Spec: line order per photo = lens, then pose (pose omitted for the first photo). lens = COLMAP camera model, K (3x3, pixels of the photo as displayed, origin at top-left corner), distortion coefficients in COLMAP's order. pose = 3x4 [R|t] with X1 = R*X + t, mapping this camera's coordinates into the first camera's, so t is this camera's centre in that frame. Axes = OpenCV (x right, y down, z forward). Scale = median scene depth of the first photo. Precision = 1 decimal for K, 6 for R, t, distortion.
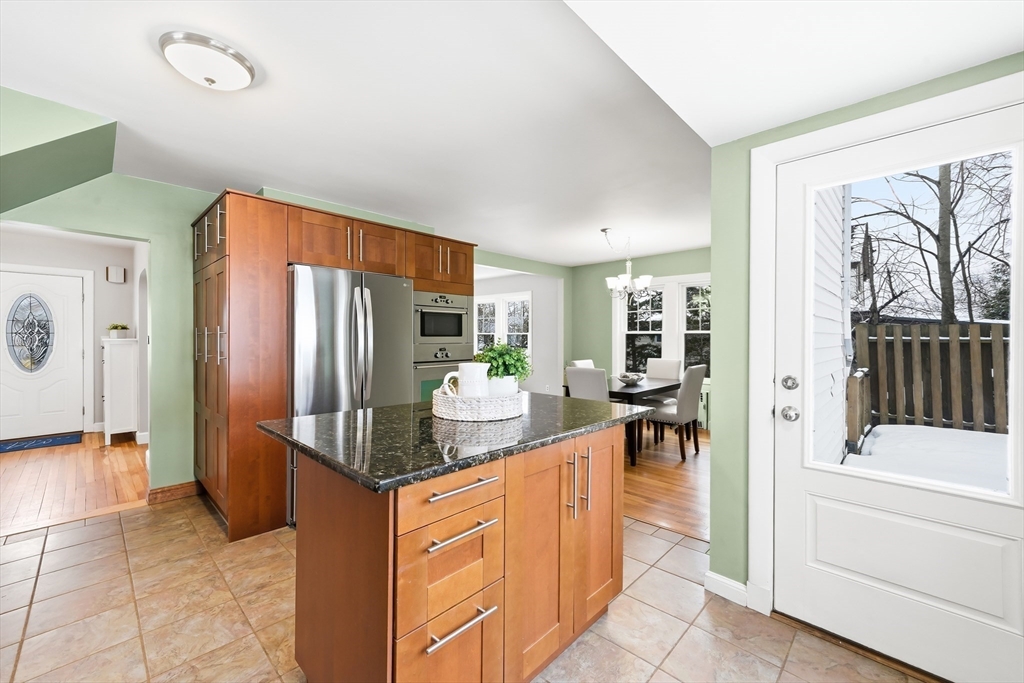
lens RADIAL K [[409.9, 0, 512.0], [0, 409.9, 341.5], [0, 0, 1]] dist [0.000788, 0.000045]
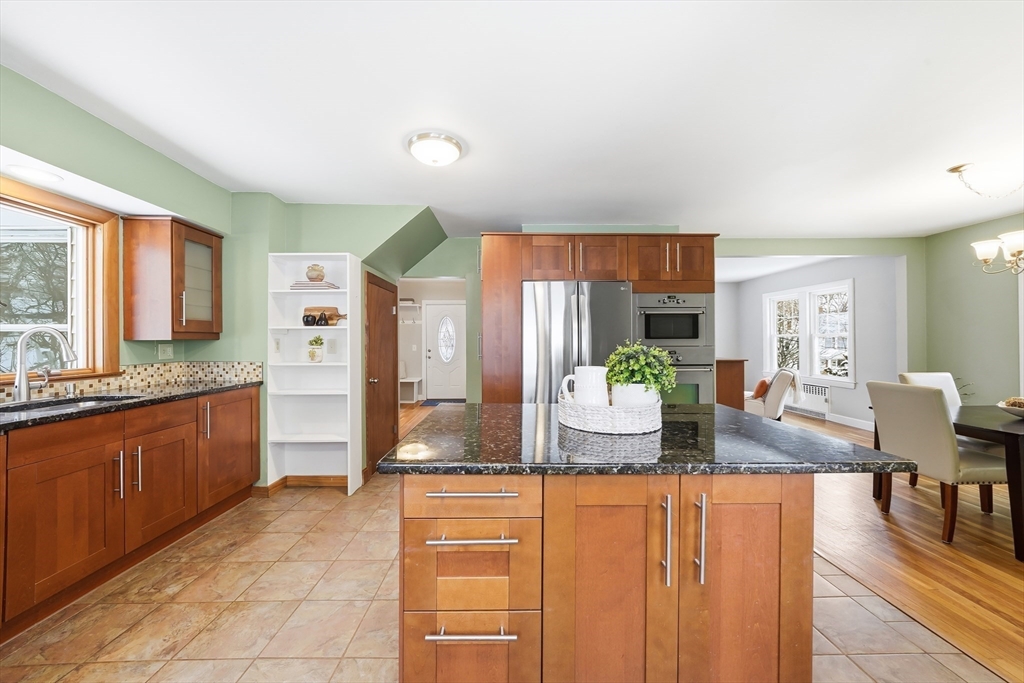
lens RADIAL K [[367.9, 0, 510.1], [0, 367.9, 343.4], [0, 0, 1]] dist [-0.004757, 0.000073]
pose [[0.702628, 0.000504, -0.711557, 0.186920], [-0.003220, 0.999992, -0.002472, 0.001563], [0.711550, 0.004028, 0.702624, 0.150667]]
